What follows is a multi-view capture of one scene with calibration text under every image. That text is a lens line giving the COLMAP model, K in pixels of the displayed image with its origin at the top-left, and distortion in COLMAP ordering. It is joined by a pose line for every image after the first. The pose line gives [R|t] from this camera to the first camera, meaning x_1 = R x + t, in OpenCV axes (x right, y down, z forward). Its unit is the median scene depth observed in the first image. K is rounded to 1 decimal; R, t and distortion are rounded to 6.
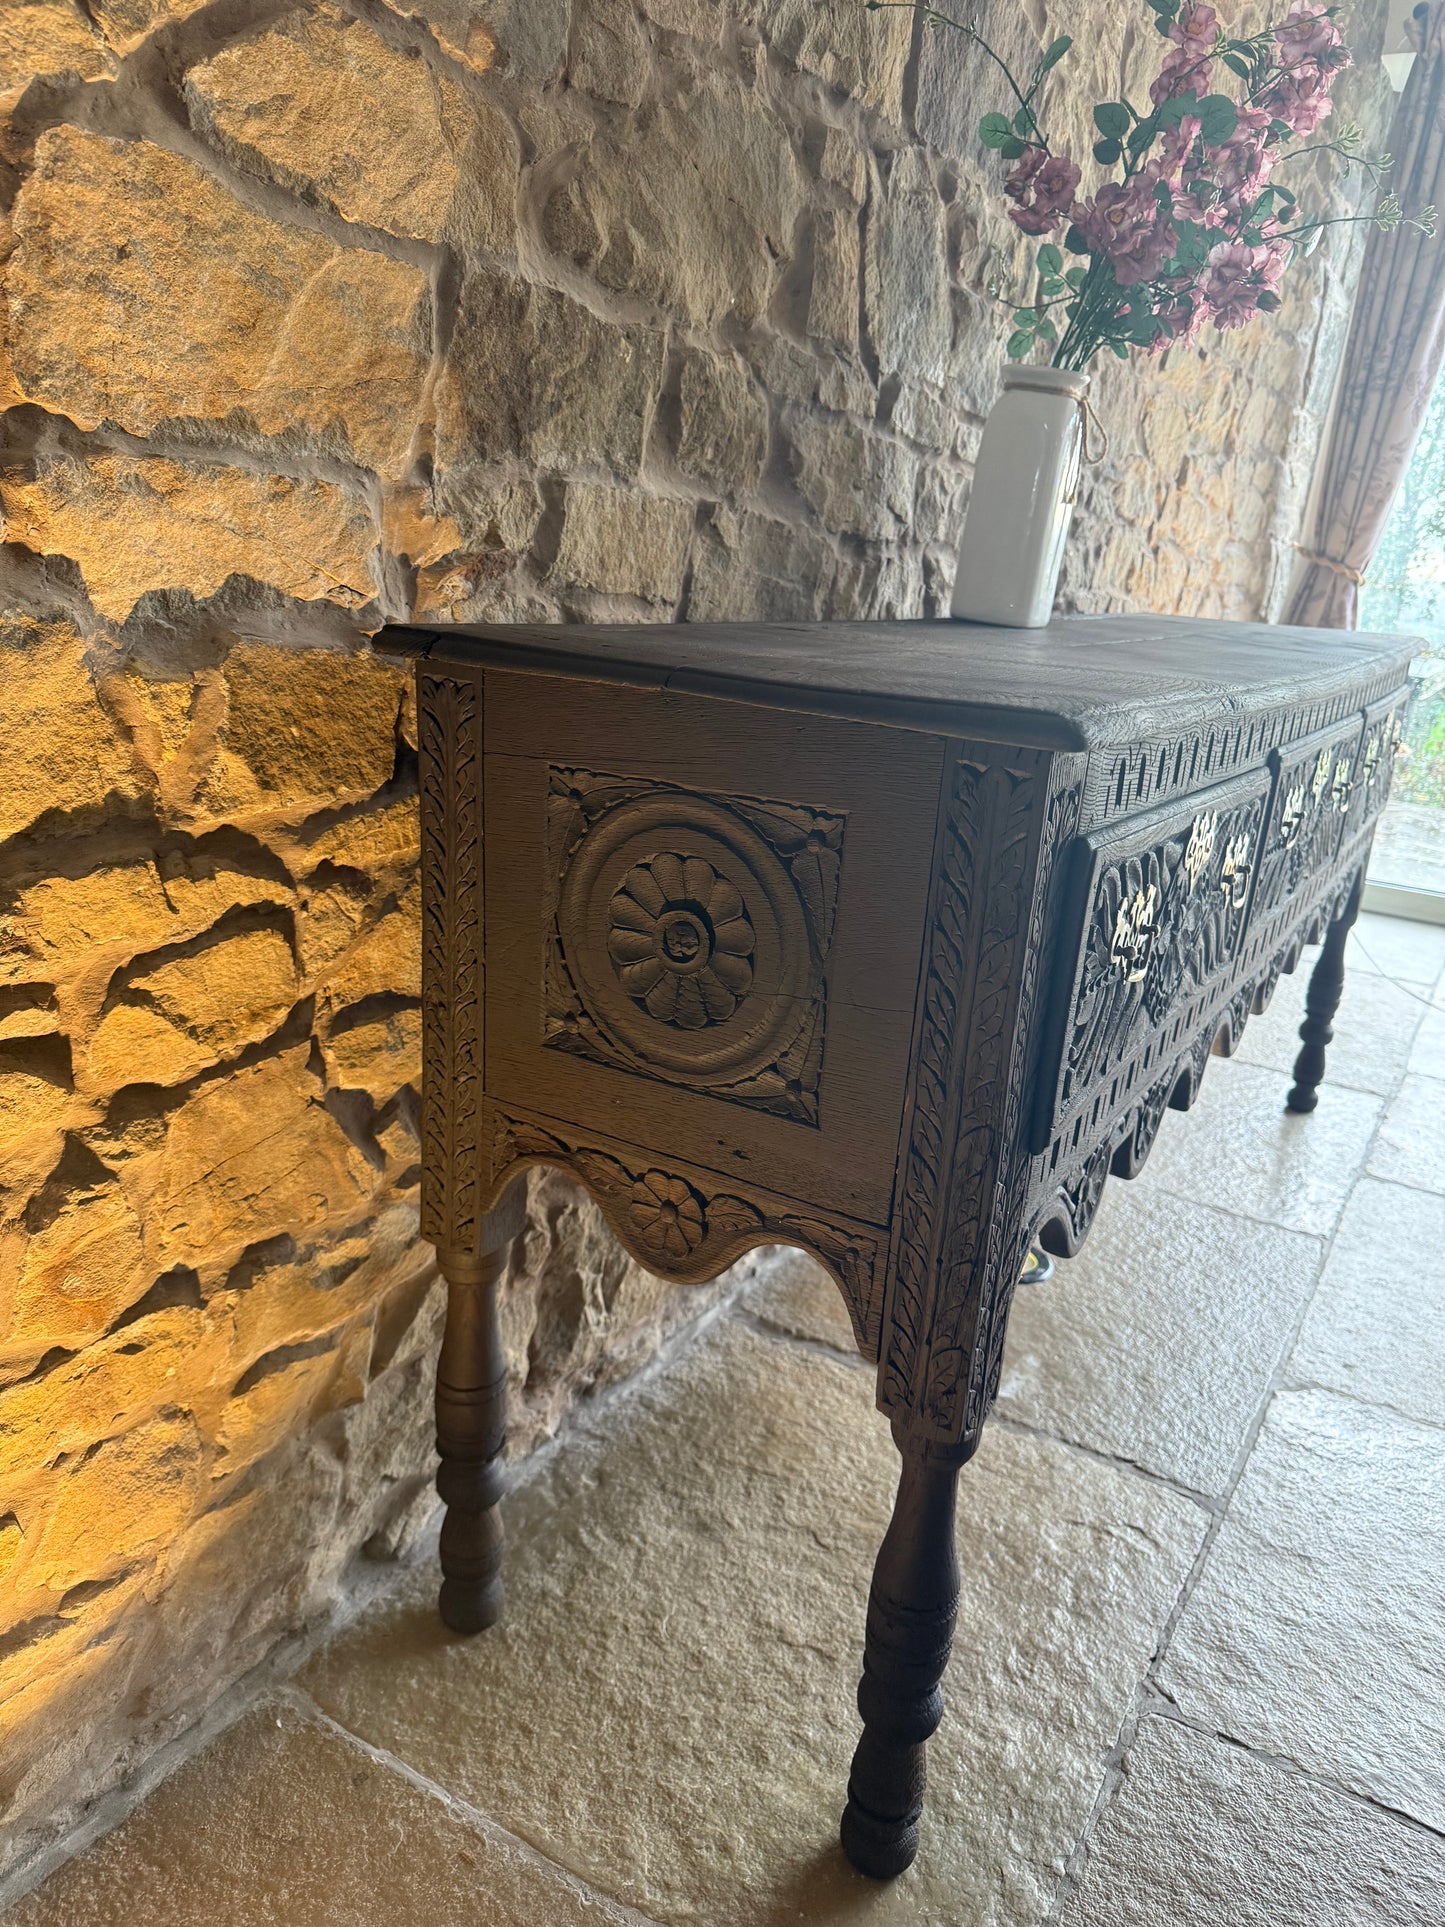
lens RADIAL K [[1368.3, 0, 727.6], [0, 1368.3, 973.7], [0, 0, 1]] dist [0.018536, -0.036841]
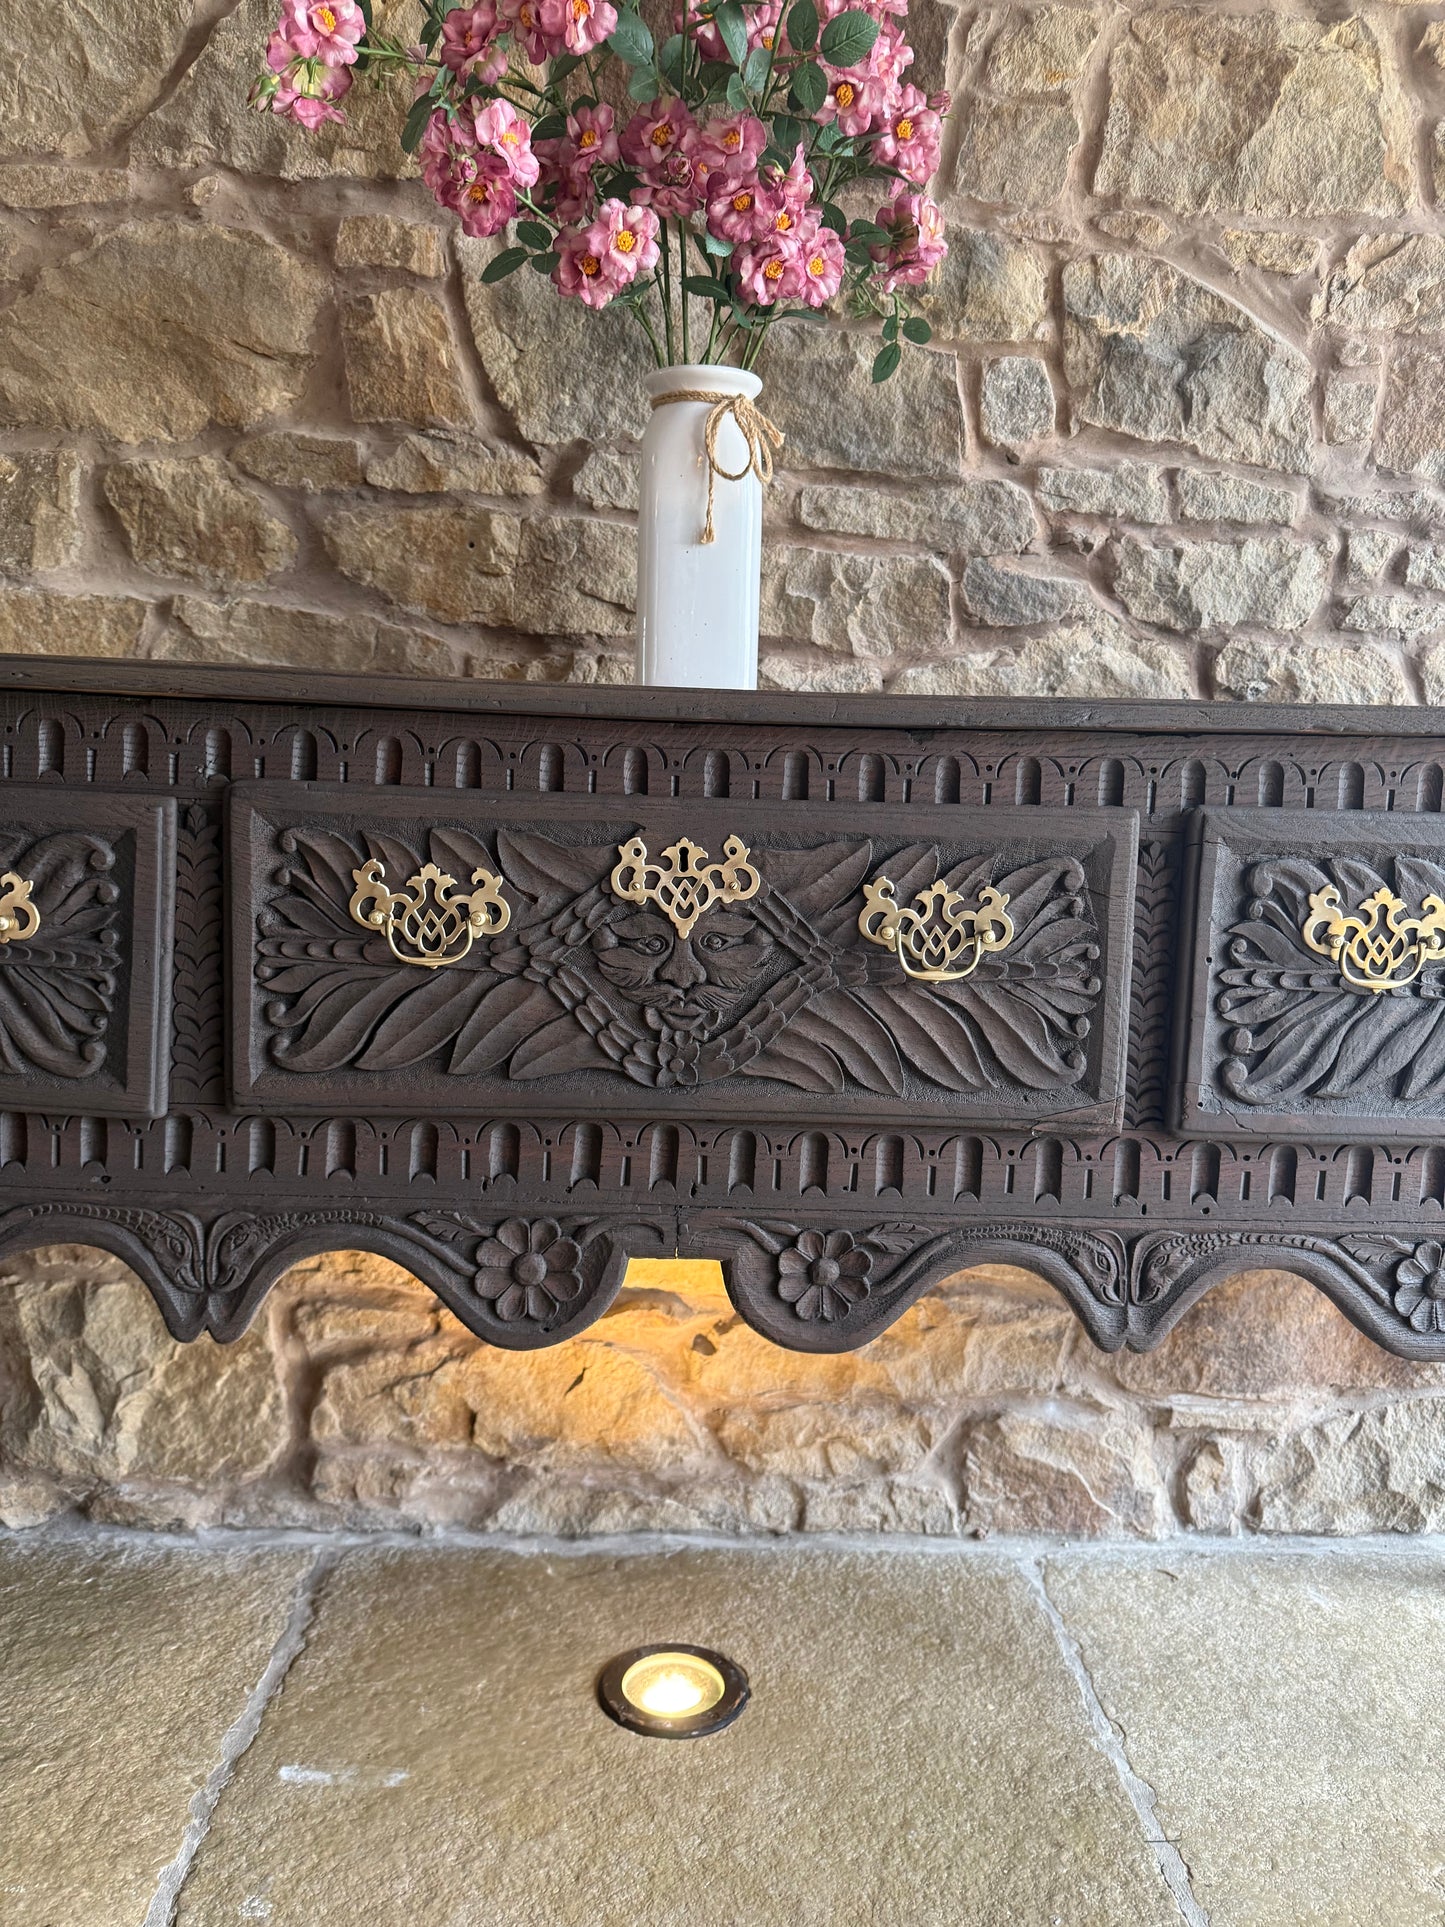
lens RADIAL K [[1375.1, 0, 724.1], [0, 1375.1, 963.4], [0, 0, 1]] dist [0.010837, -0.023156]
pose [[0.547898, 0.024739, -0.836179, 1.347636], [-0.242899, 0.961204, -0.130719, -0.061659], [0.800505, 0.274728, 0.532651, 1.080152]]
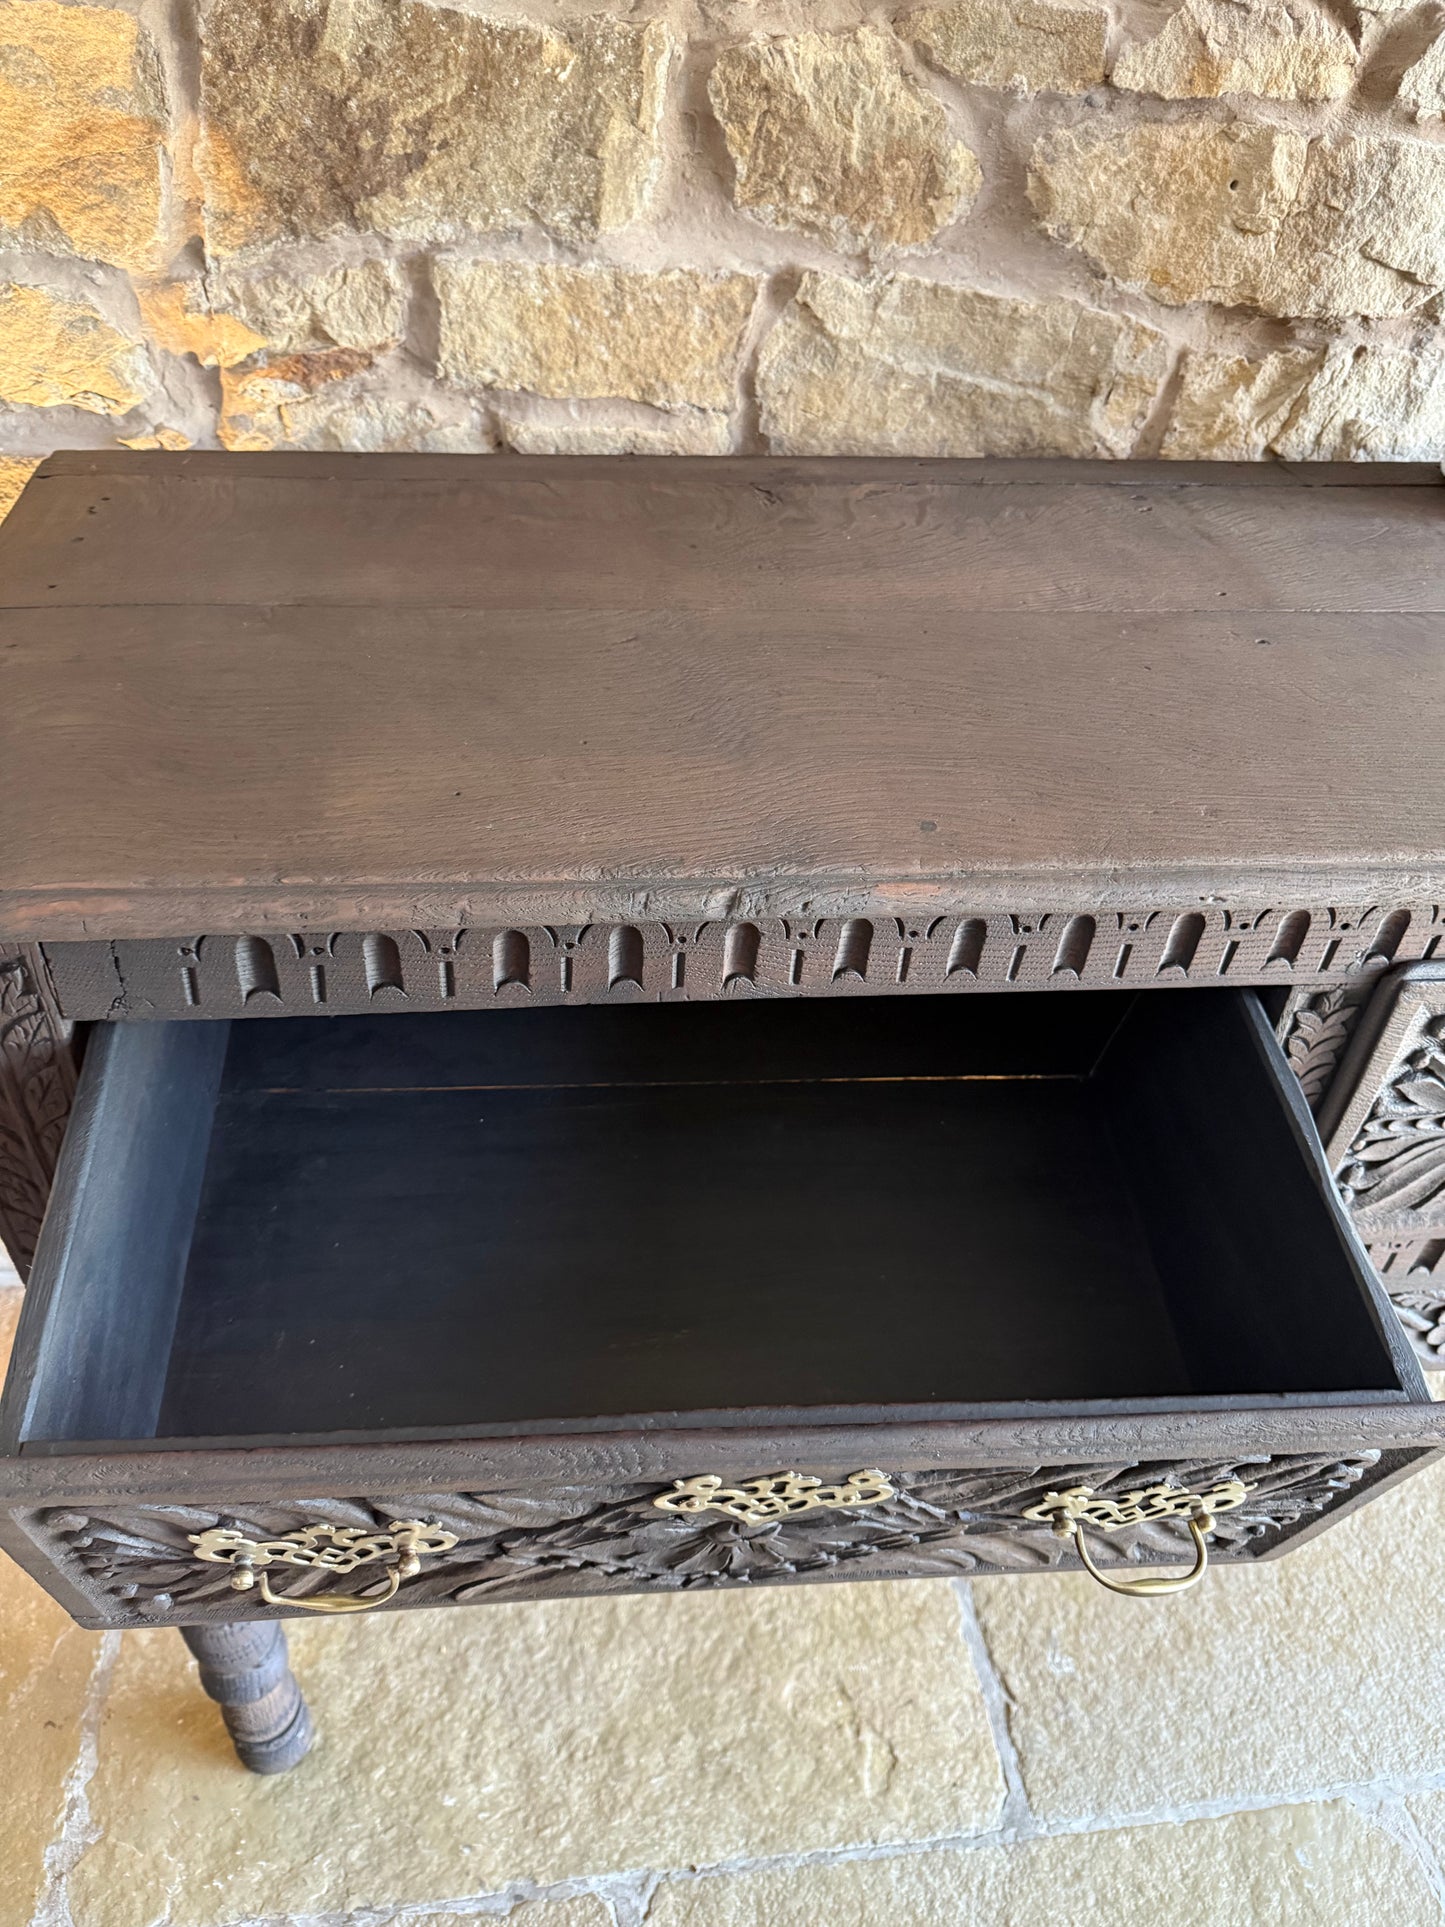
lens RADIAL K [[1384.5, 0, 722.7], [0, 1384.5, 963.1], [0, 0, 1]] dist [-0.013874, -0.000114]
pose [[0.626480, 0.455634, -0.632393, 0.705295], [-0.240729, 0.884786, 0.399003, -0.382389], [0.741331, -0.097732, 0.663985, 0.601602]]
